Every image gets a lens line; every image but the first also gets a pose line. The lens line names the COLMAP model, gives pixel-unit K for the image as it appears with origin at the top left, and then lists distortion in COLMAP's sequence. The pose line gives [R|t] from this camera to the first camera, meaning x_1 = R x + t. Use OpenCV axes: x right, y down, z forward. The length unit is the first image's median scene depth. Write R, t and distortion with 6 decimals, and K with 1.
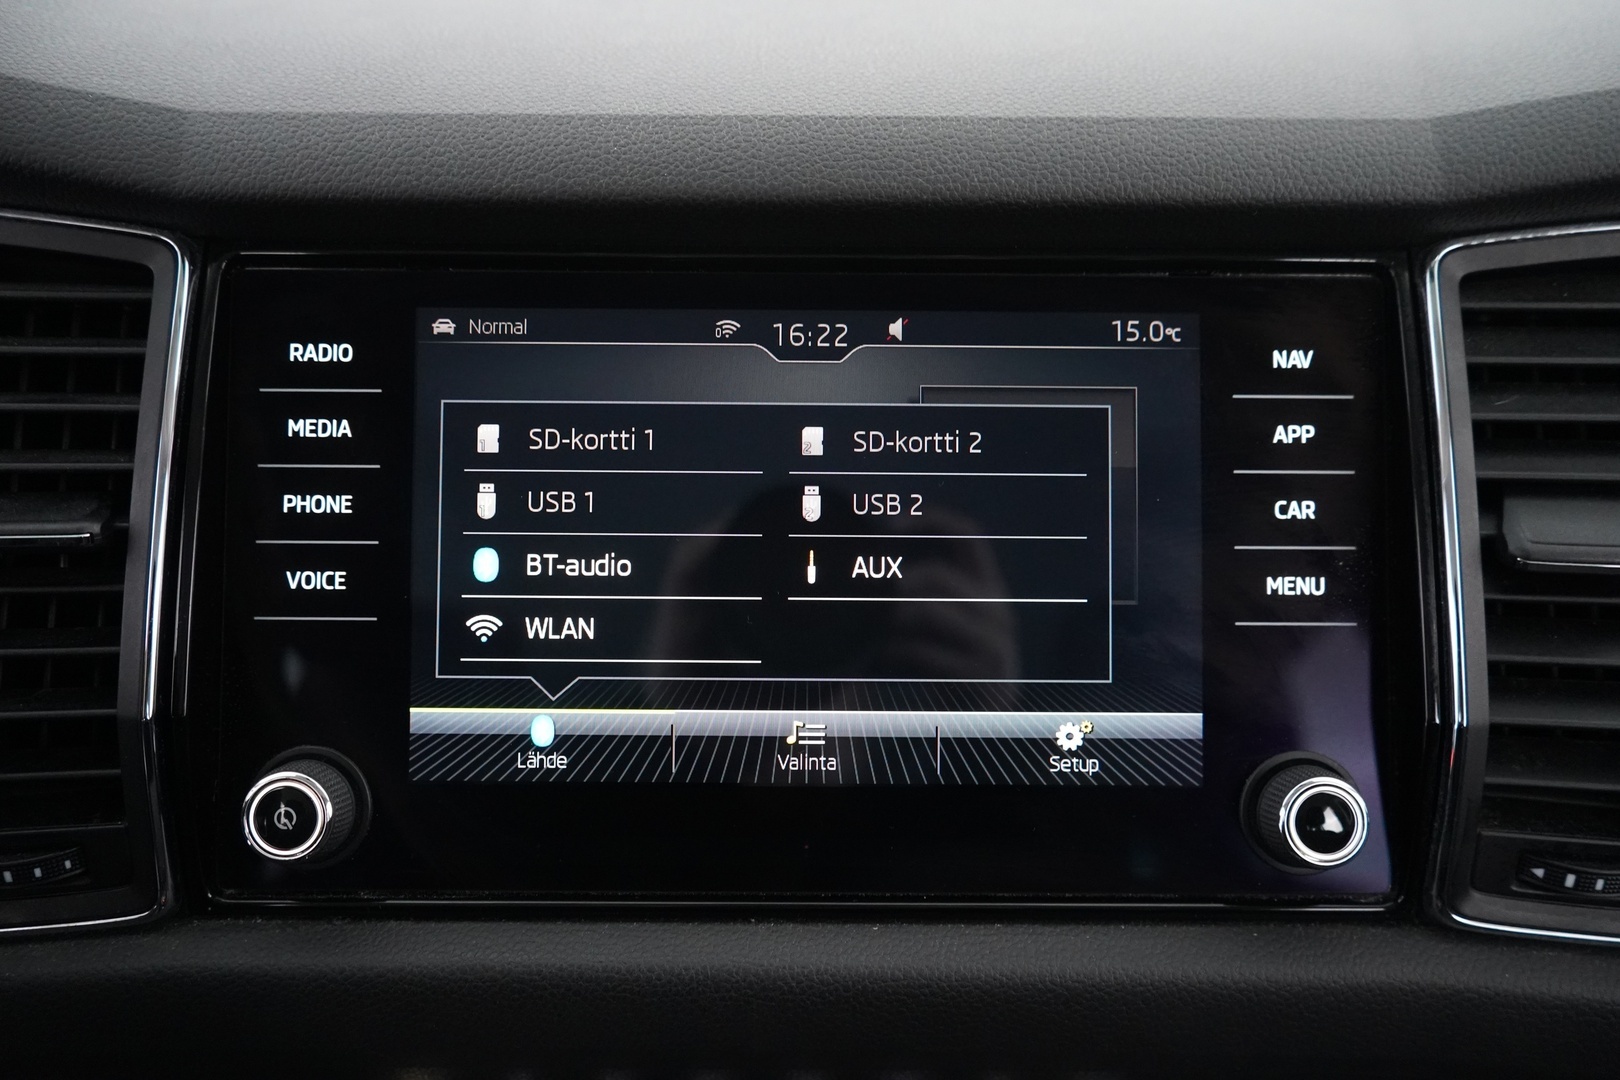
lens RADIAL K [[1335.3, 0, 803.1], [0, 1335.3, 547.5], [0, 0, 1]] dist [0.011437, 0.003487]
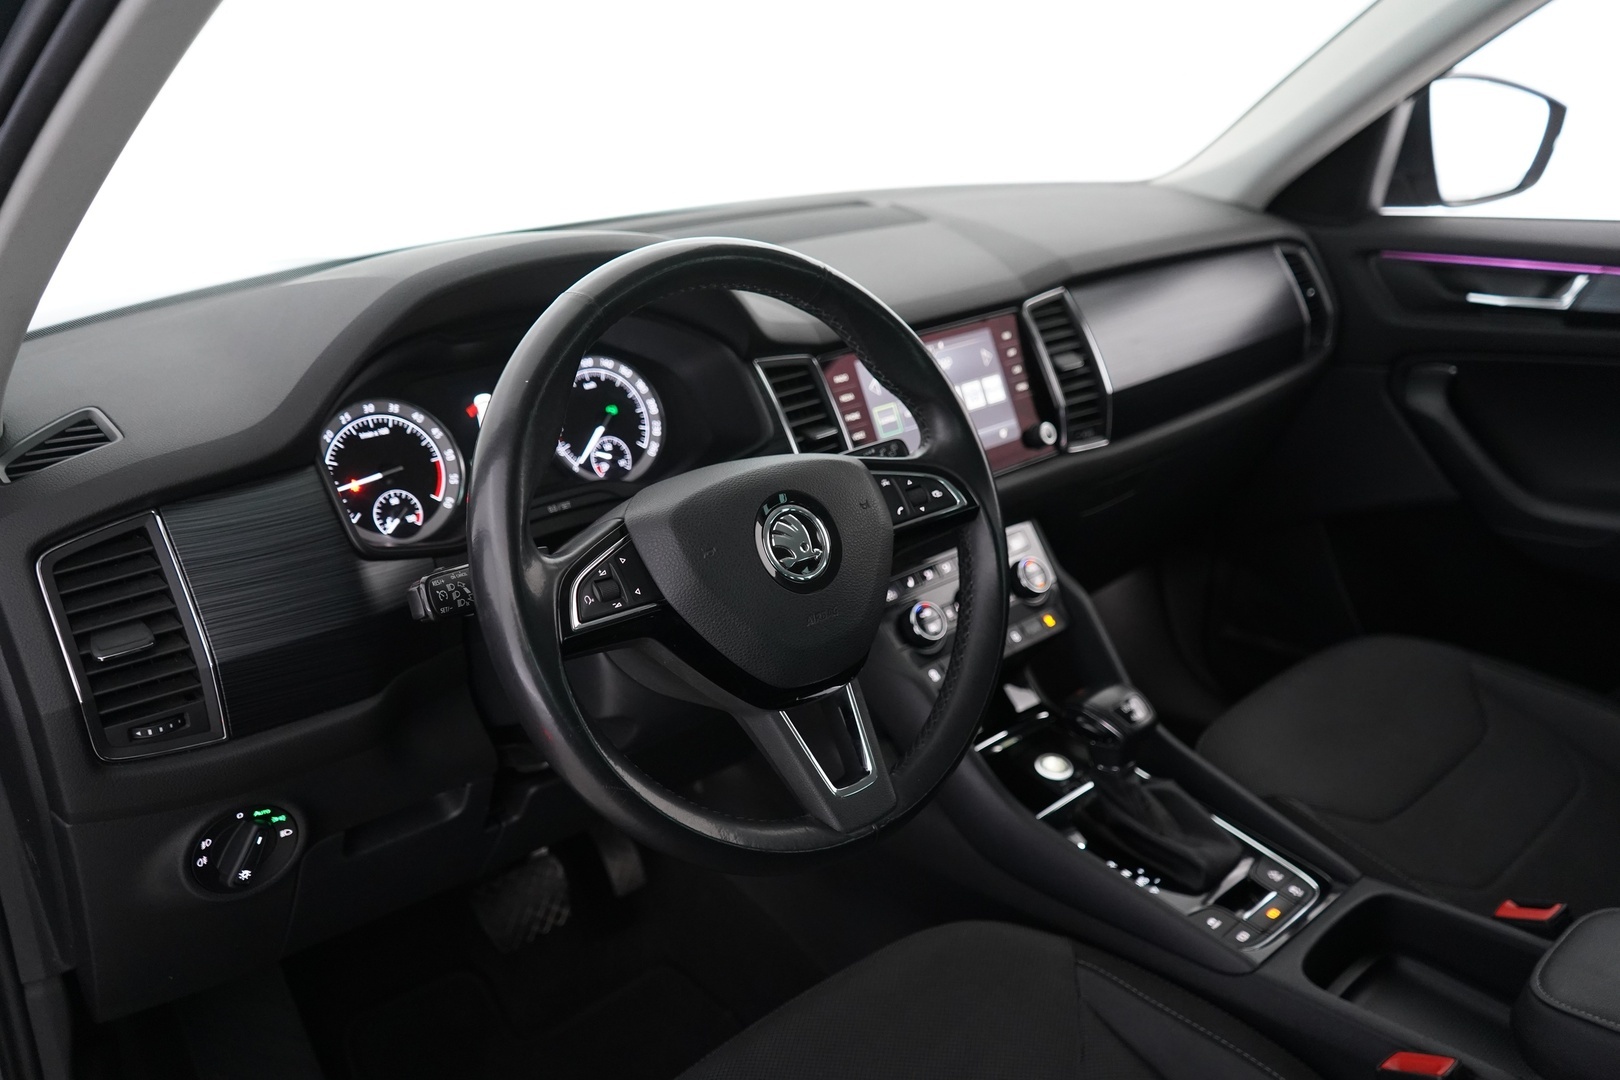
lens RADIAL K [[1335.3, 0, 820.5], [0, 1335.3, 537.7], [0, 0, 1]] dist [0.011437, 0.003487]
pose [[0.737044, -0.268894, 0.620050, -2.960670], [0.267148, 0.958642, 0.098175, -0.104626], [-0.620804, 0.093286, 0.778396, -1.928078]]
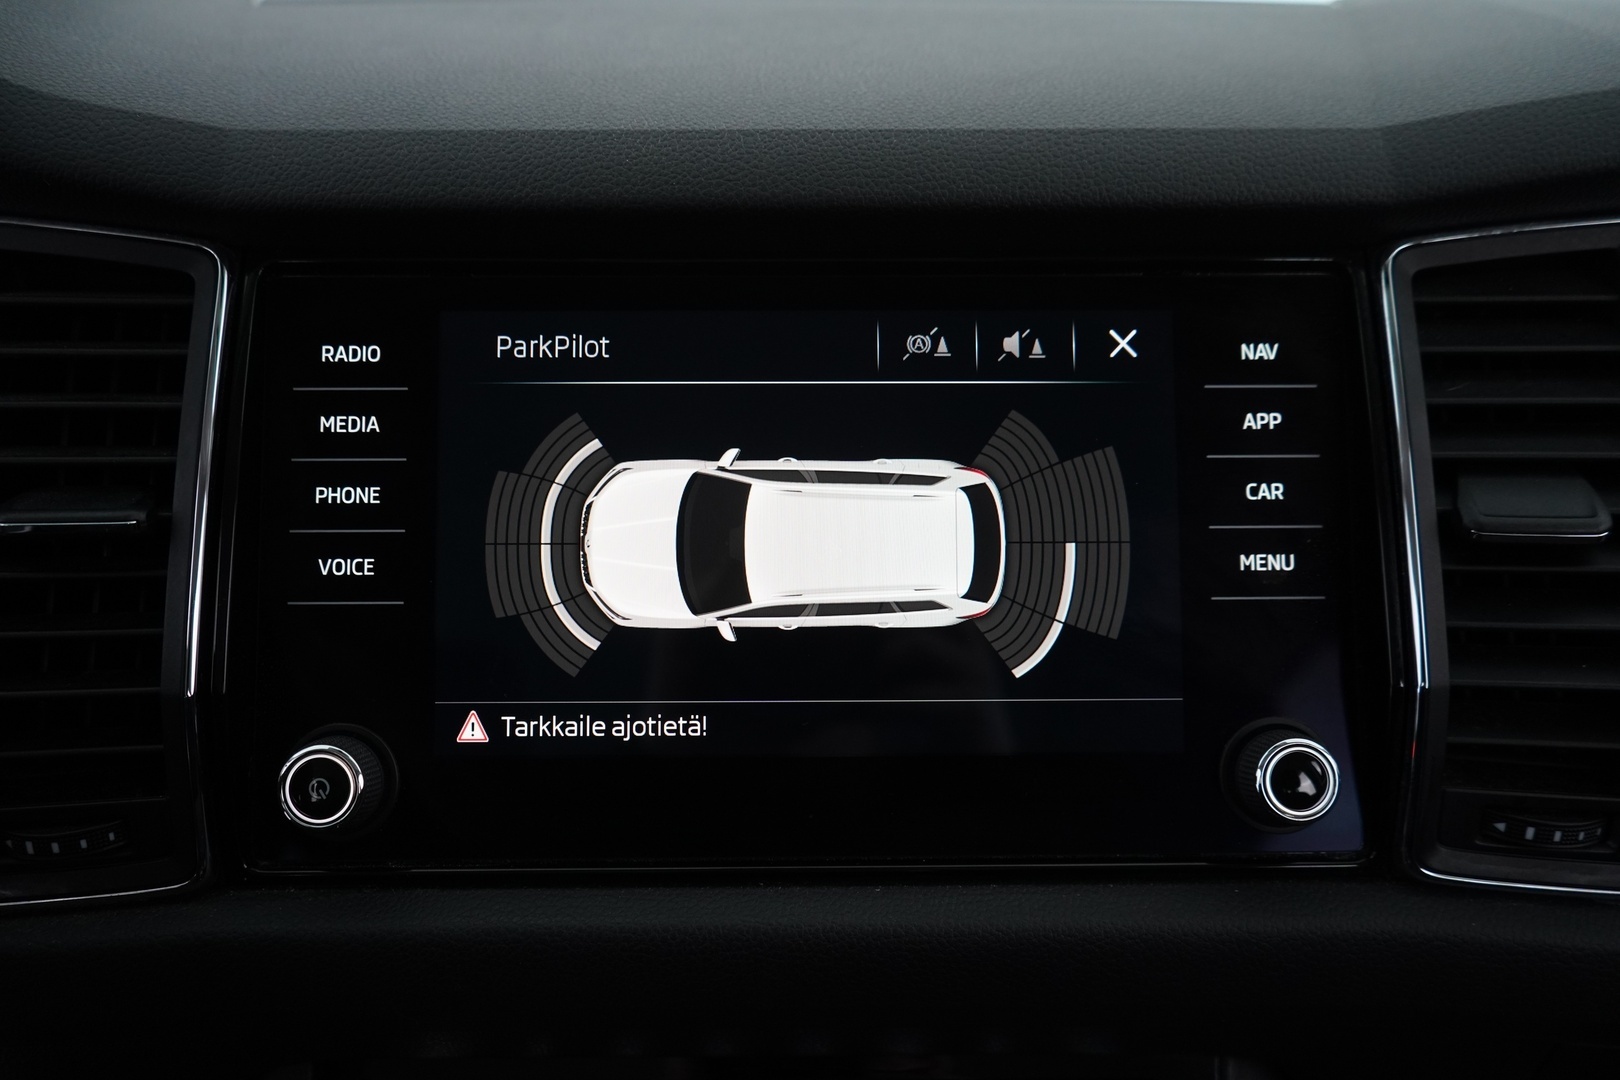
lens RADIAL K [[1335.3, 0, 802.3], [0, 1335.3, 545.8], [0, 0, 1]] dist [0.011437, 0.003487]
pose [[0.999901, -0.010657, 0.009186, -0.012265], [0.010976, 0.999314, -0.035373, 0.050097], [-0.008803, 0.035470, 0.999332, -0.064314]]
